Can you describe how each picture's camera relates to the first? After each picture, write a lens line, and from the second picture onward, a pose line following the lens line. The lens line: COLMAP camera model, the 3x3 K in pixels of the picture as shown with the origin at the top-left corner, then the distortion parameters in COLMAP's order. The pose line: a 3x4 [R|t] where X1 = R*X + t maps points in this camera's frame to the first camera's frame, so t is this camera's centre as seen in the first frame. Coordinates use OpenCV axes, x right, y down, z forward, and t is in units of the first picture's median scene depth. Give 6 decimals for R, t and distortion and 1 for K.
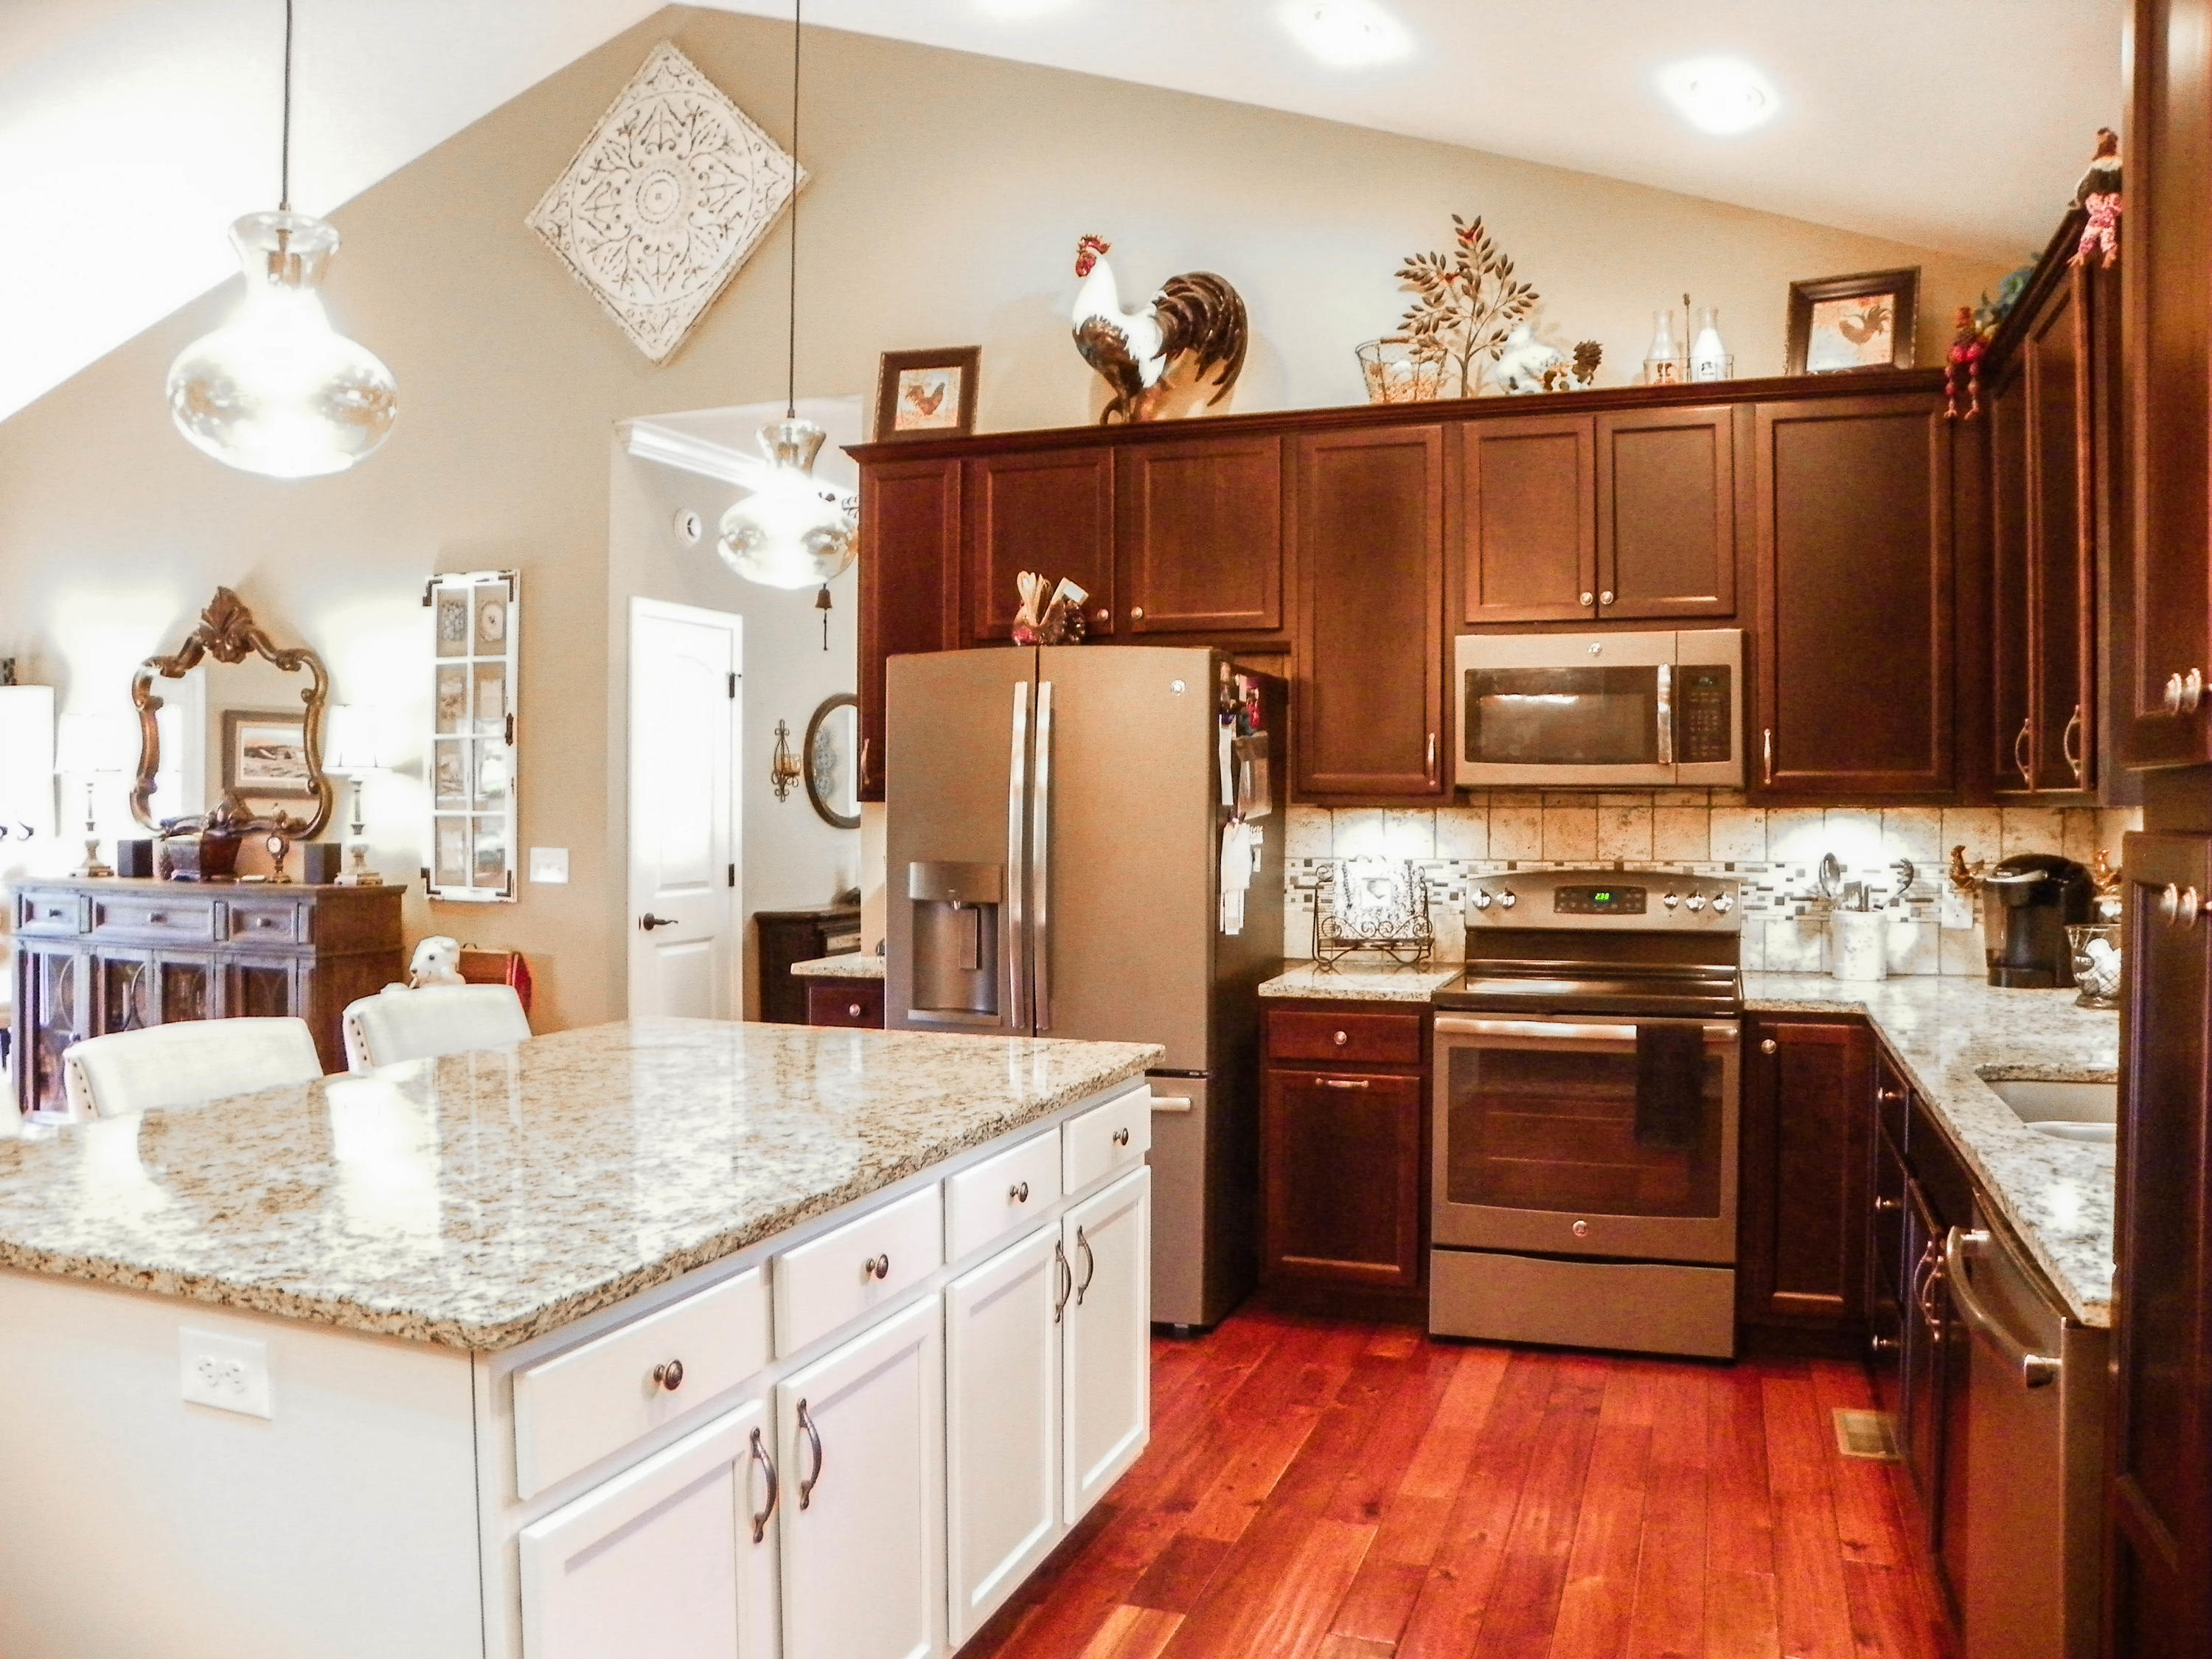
lens RADIAL K [[1707.5, 0, 1043.1], [0, 1707.5, 835.7], [0, 0, 1]] dist [-0.158124, 0.096900]
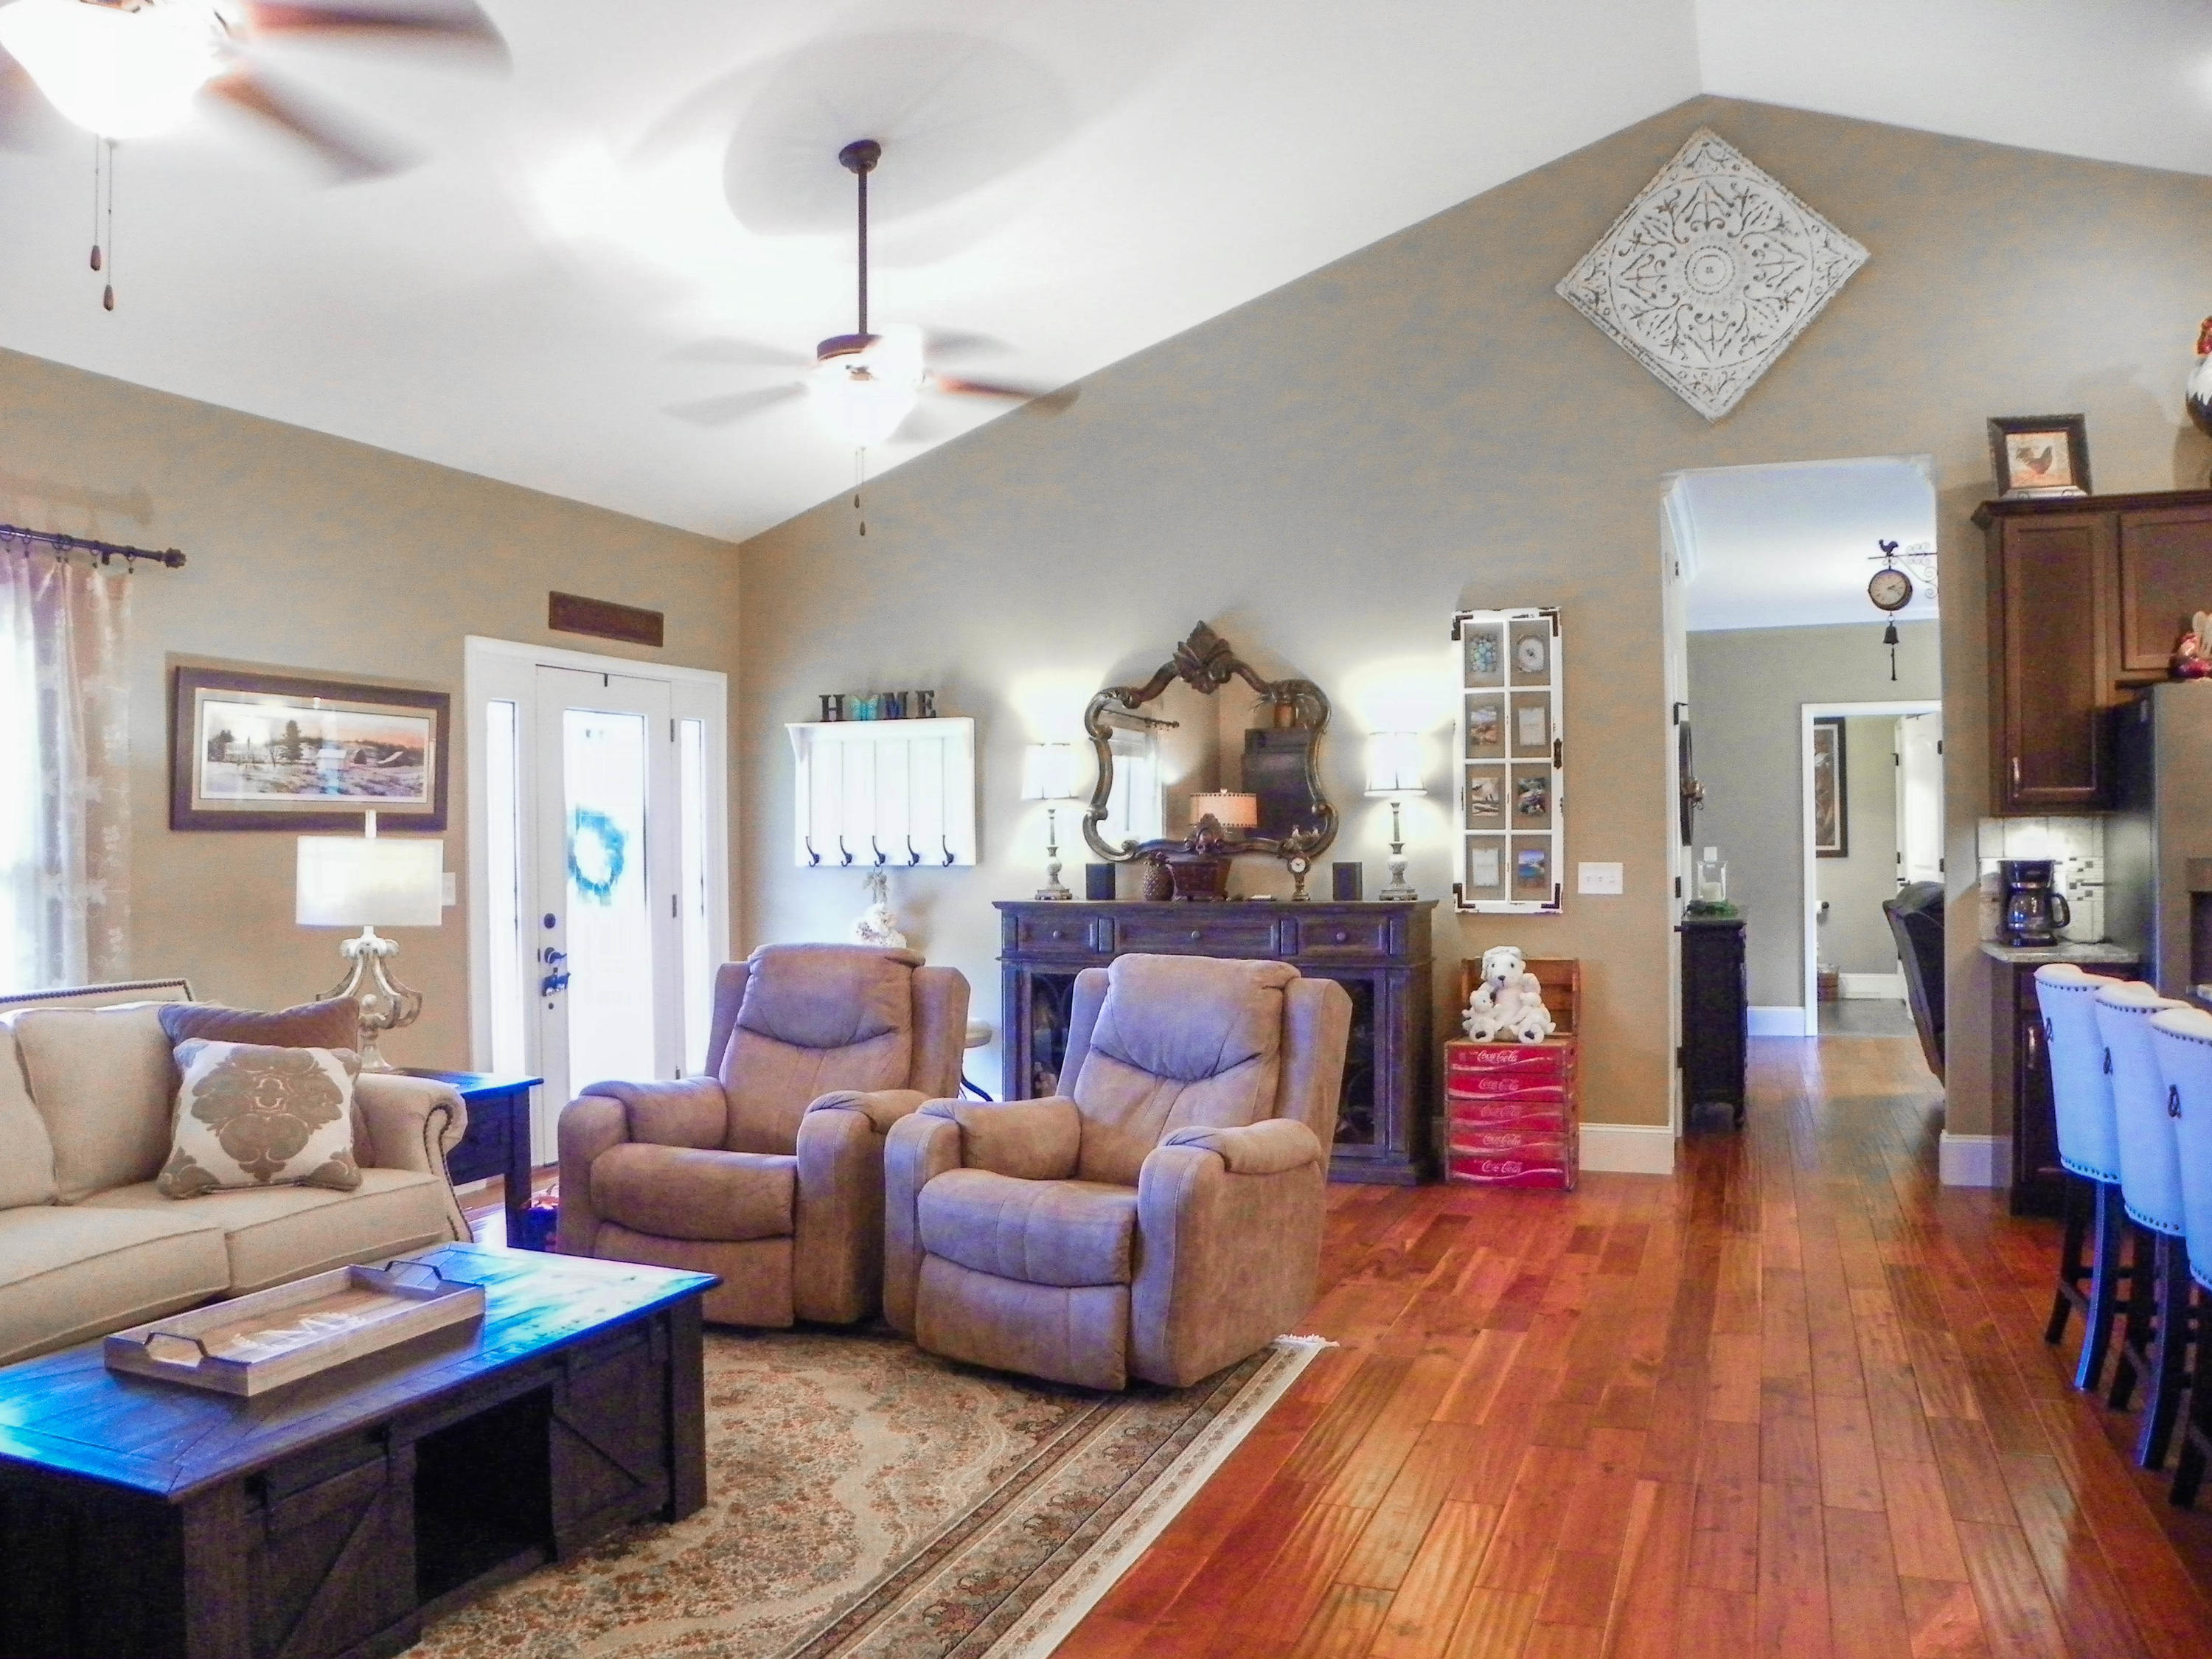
lens RADIAL K [[1707.5, 0, 1067.2], [0, 1707.5, 838.0], [0, 0, 1]] dist [-0.158124, 0.096900]
pose [[0.999343, -0.009474, -0.034986, -0.620002], [0.008615, 0.999660, -0.024622, 0.015646], [0.035207, 0.024304, 0.999084, -0.099173]]
